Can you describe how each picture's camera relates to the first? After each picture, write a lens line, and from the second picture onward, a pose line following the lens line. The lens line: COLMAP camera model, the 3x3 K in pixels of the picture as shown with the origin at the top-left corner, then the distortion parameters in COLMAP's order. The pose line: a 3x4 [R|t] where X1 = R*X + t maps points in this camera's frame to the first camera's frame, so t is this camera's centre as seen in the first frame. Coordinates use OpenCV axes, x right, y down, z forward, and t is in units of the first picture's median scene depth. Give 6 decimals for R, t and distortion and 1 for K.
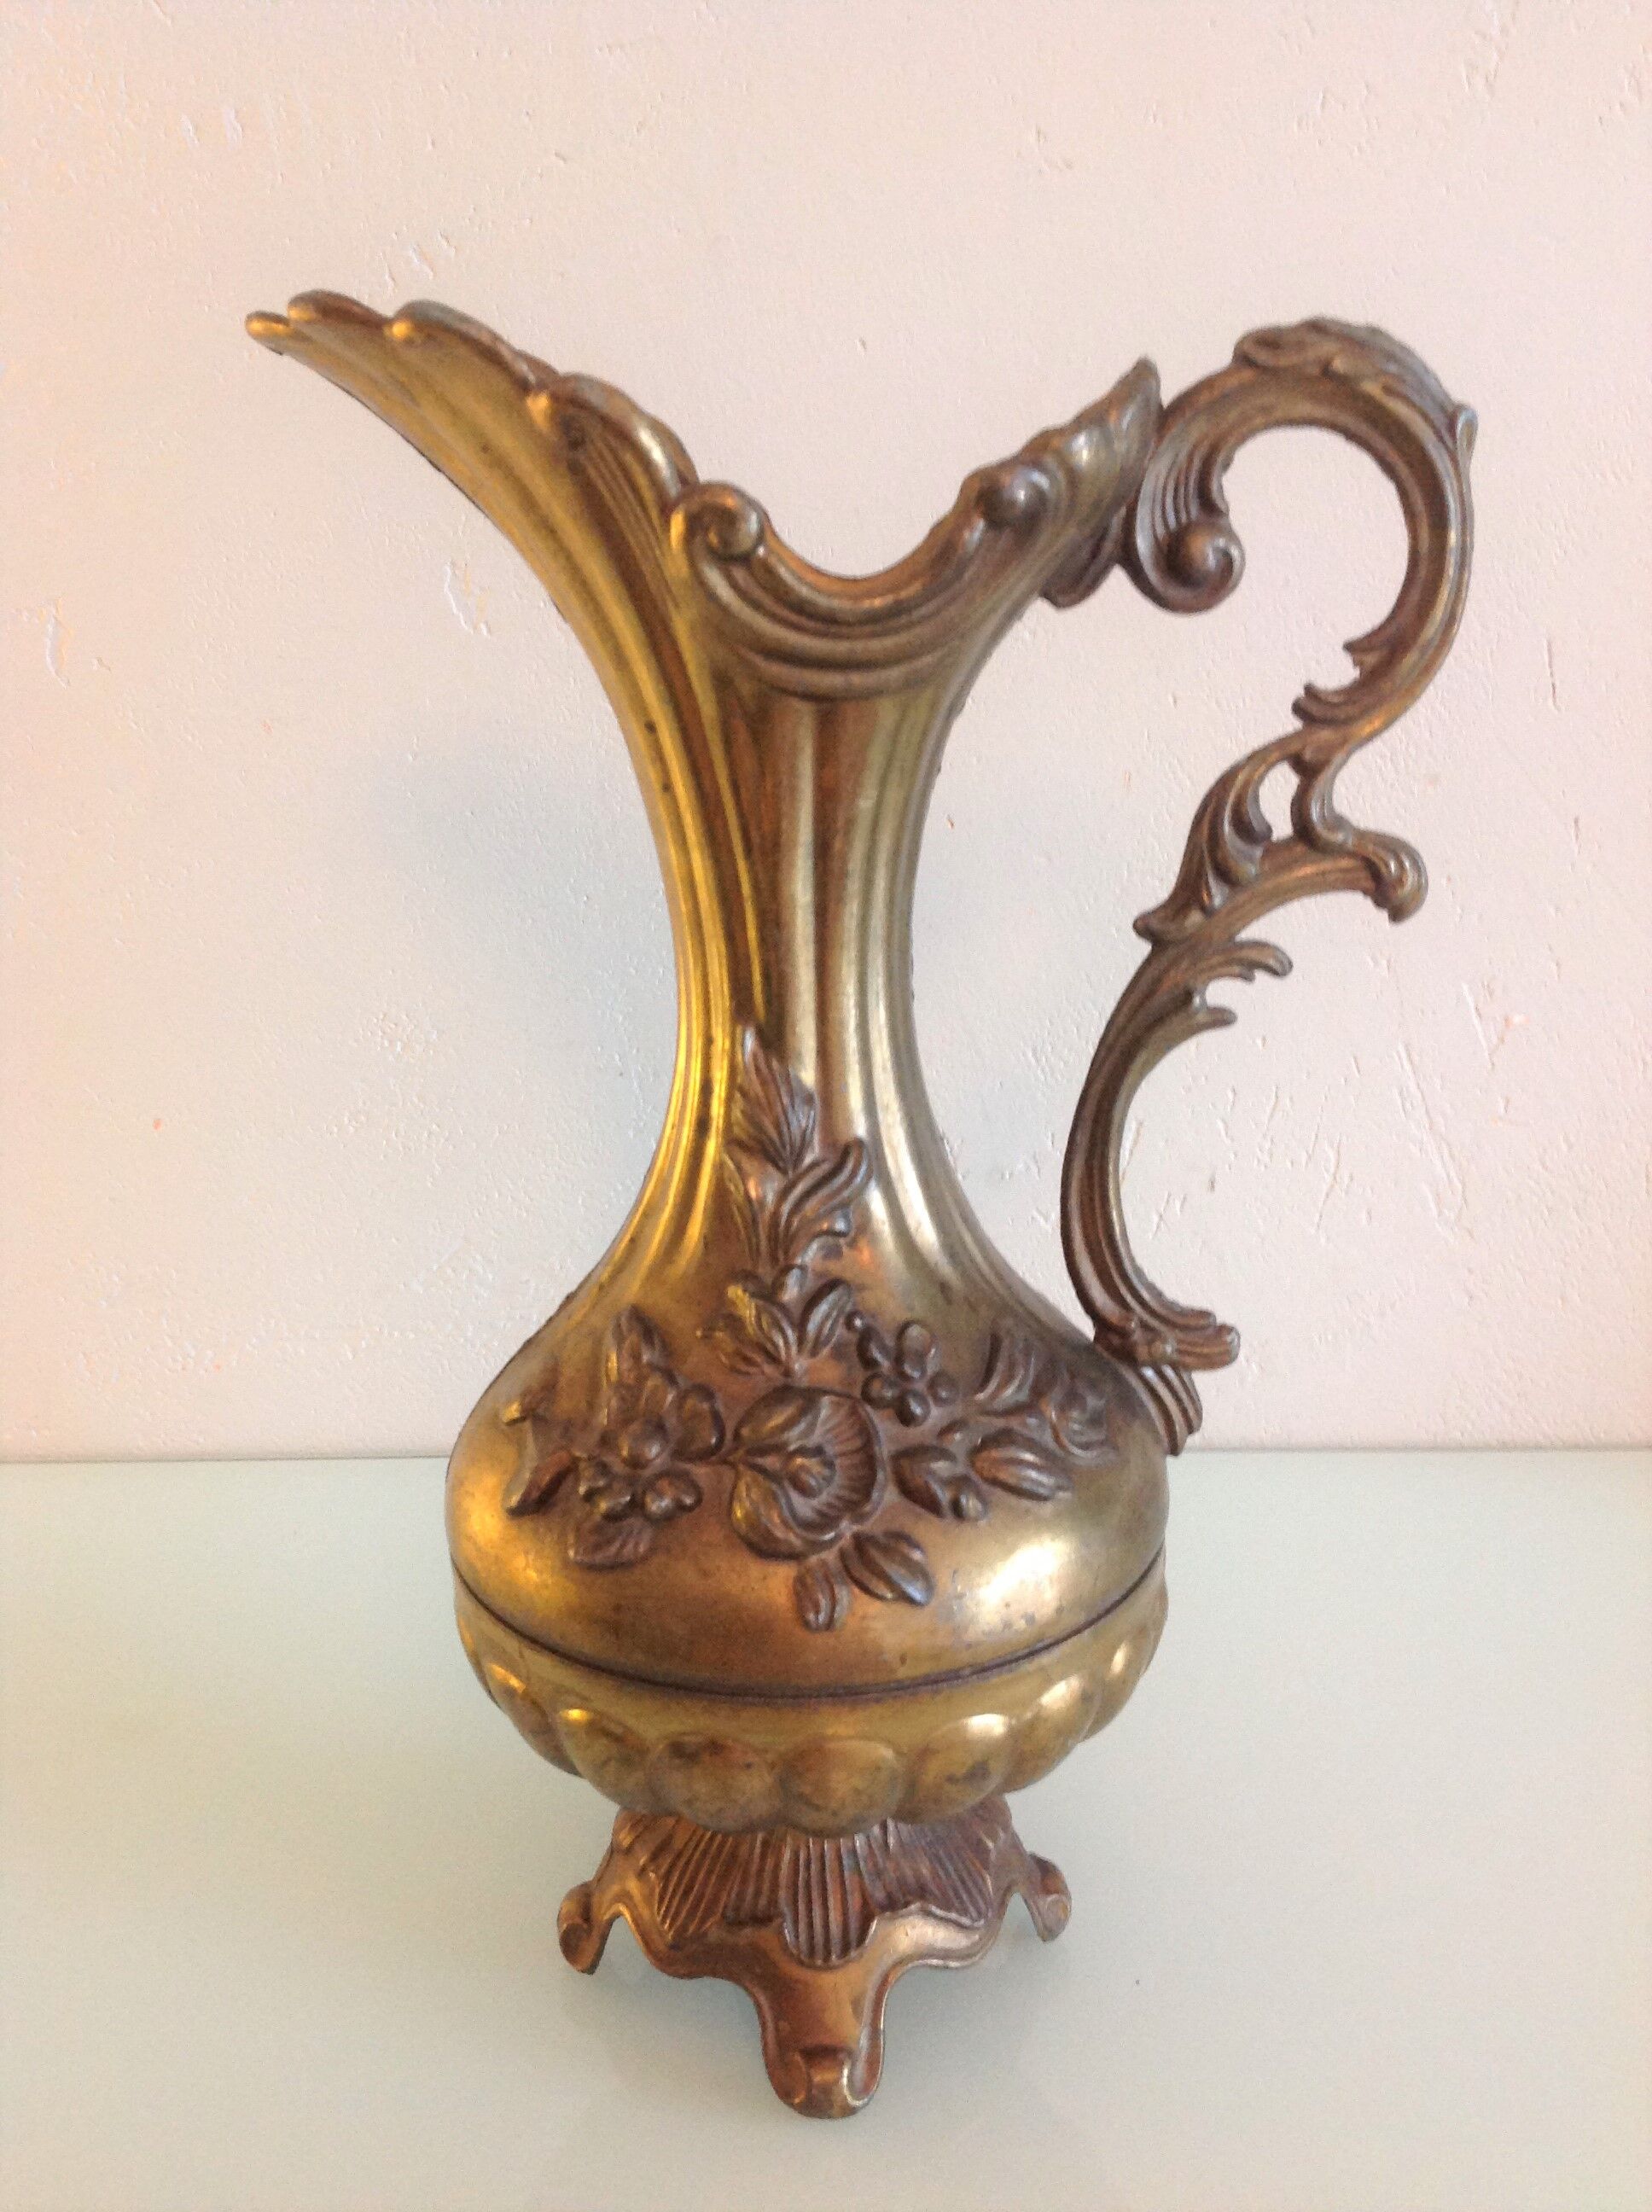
lens RADIAL K [[2200.4, 0, 822.0], [0, 2200.4, 1082.6], [0, 0, 1]] dist [0.174839, -0.375336]
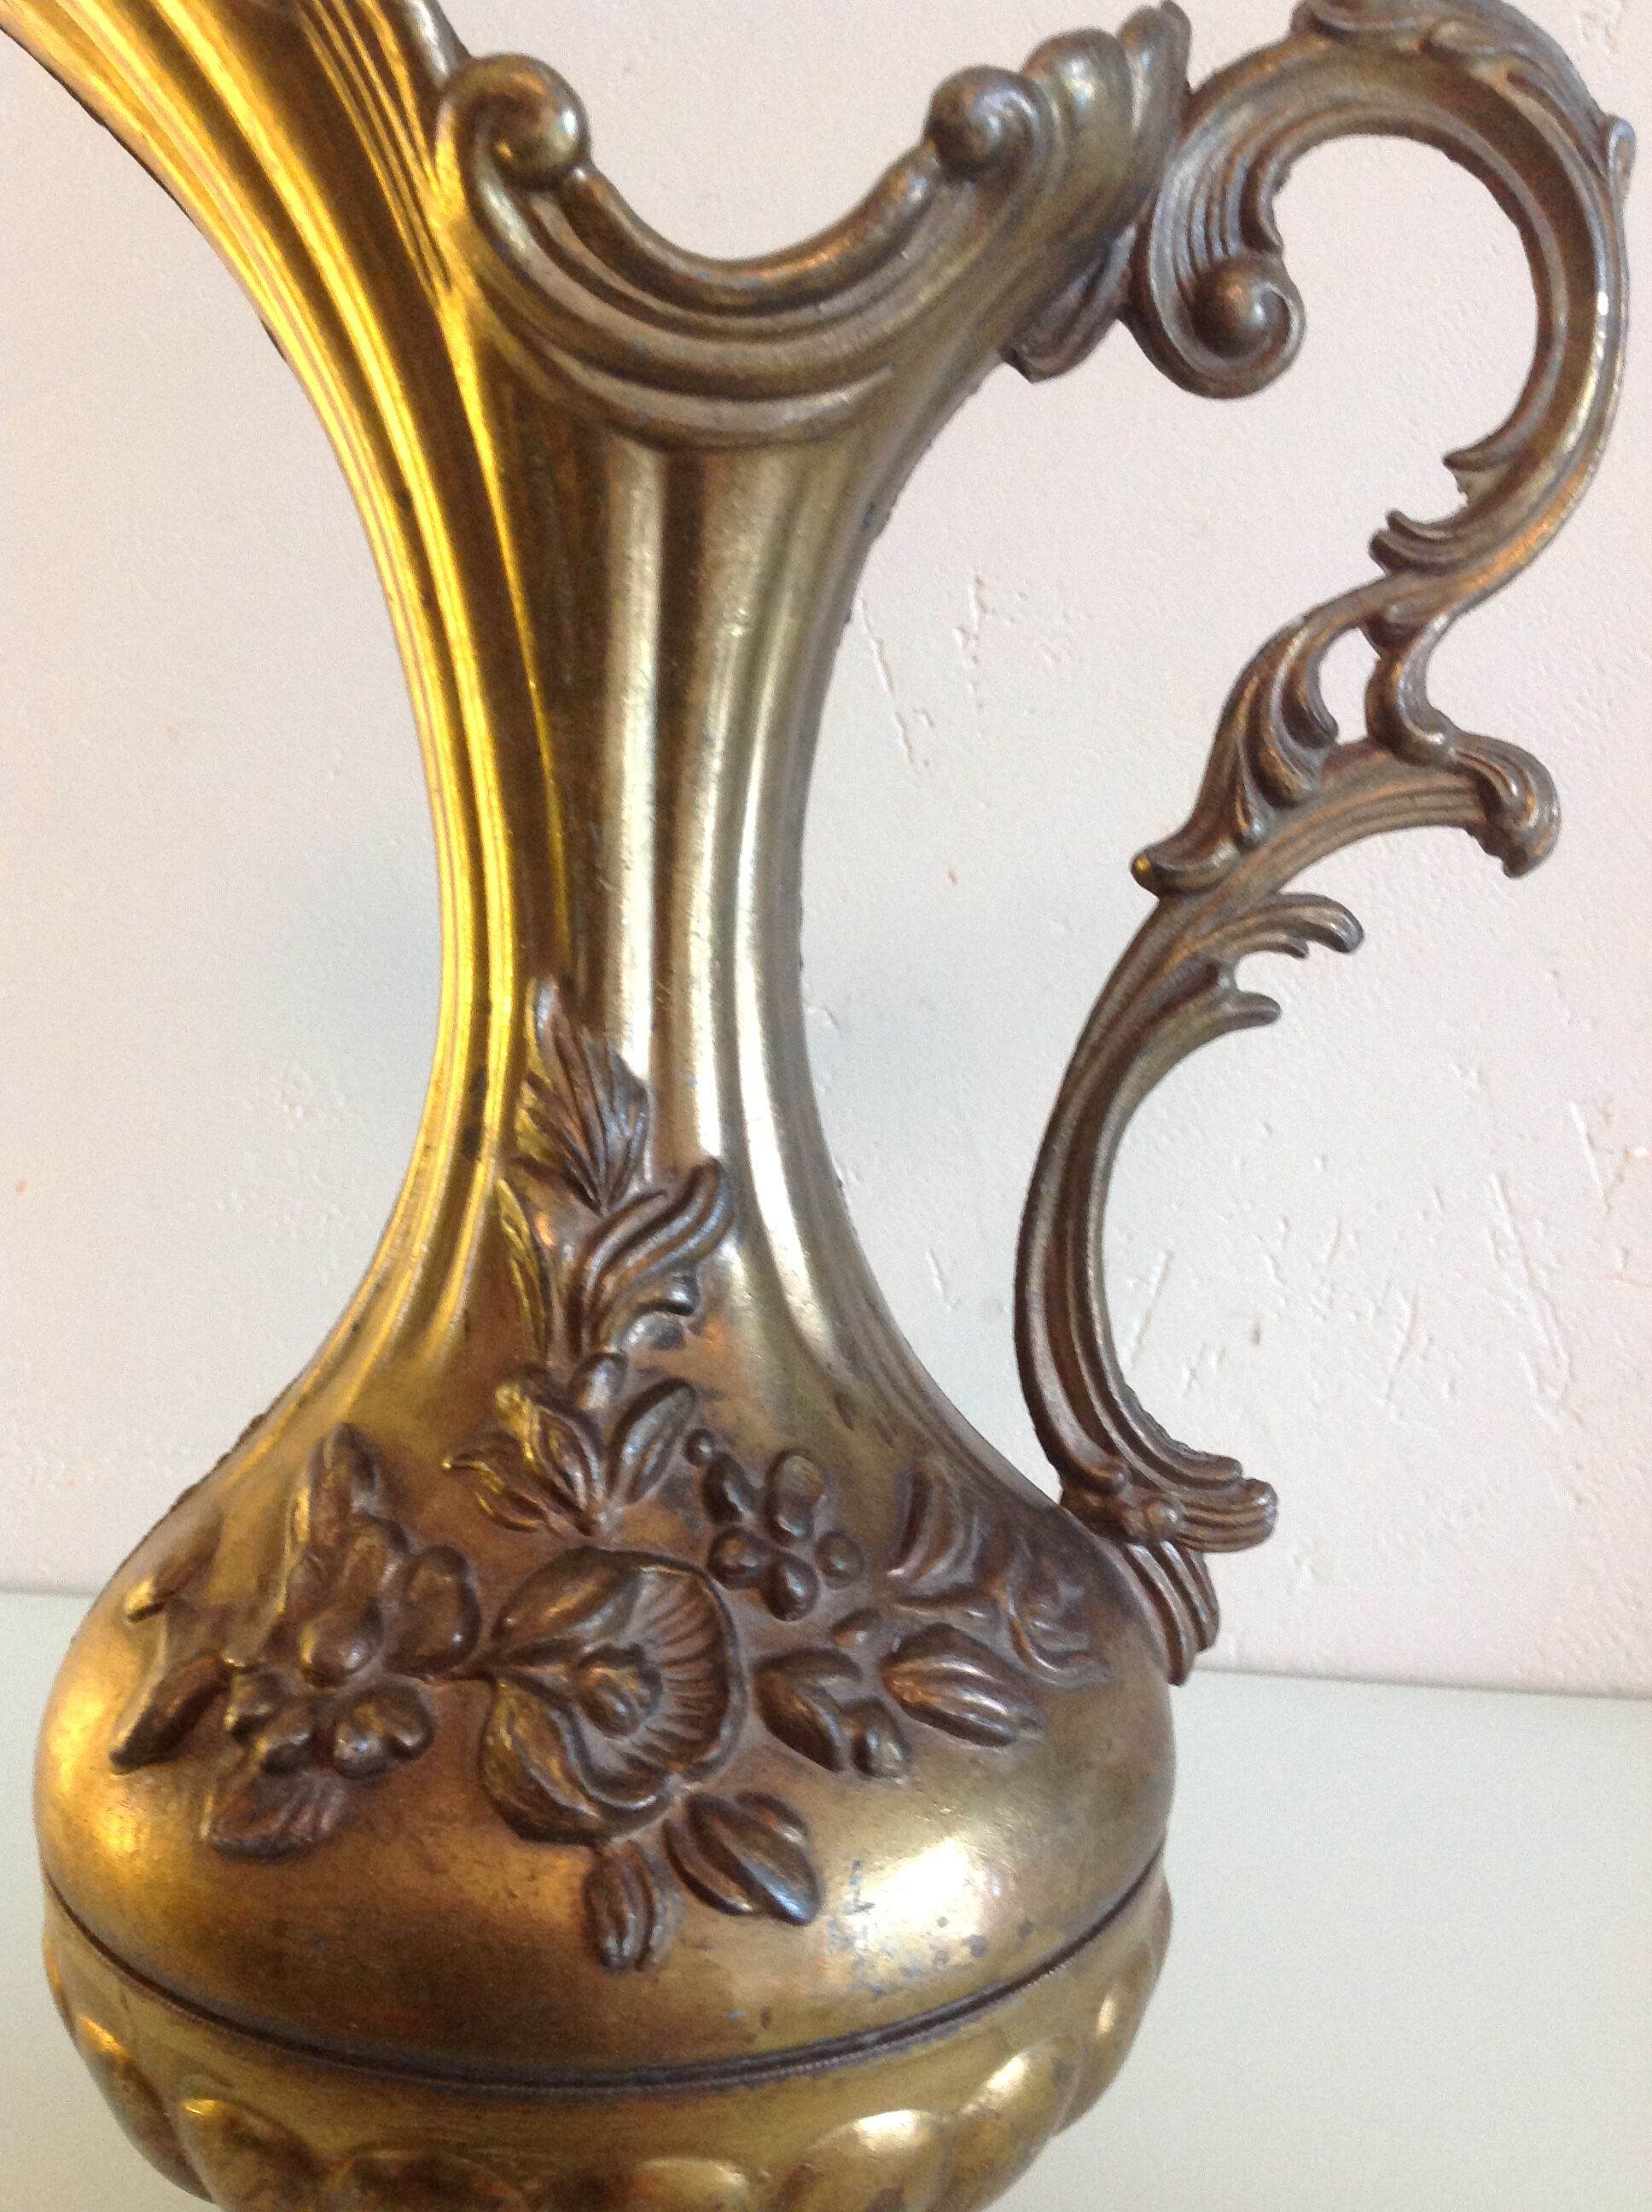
lens RADIAL K [[2182.8, 0, 826.0], [0, 2182.8, 1106.0], [0, 0, 1]] dist [0.159948, -0.383795]
pose [[0.997250, 0.027997, 0.068623, 0.005001], [-0.020086, 0.993350, -0.113369, 0.081135], [-0.071341, 0.111679, 0.991180, 0.367914]]
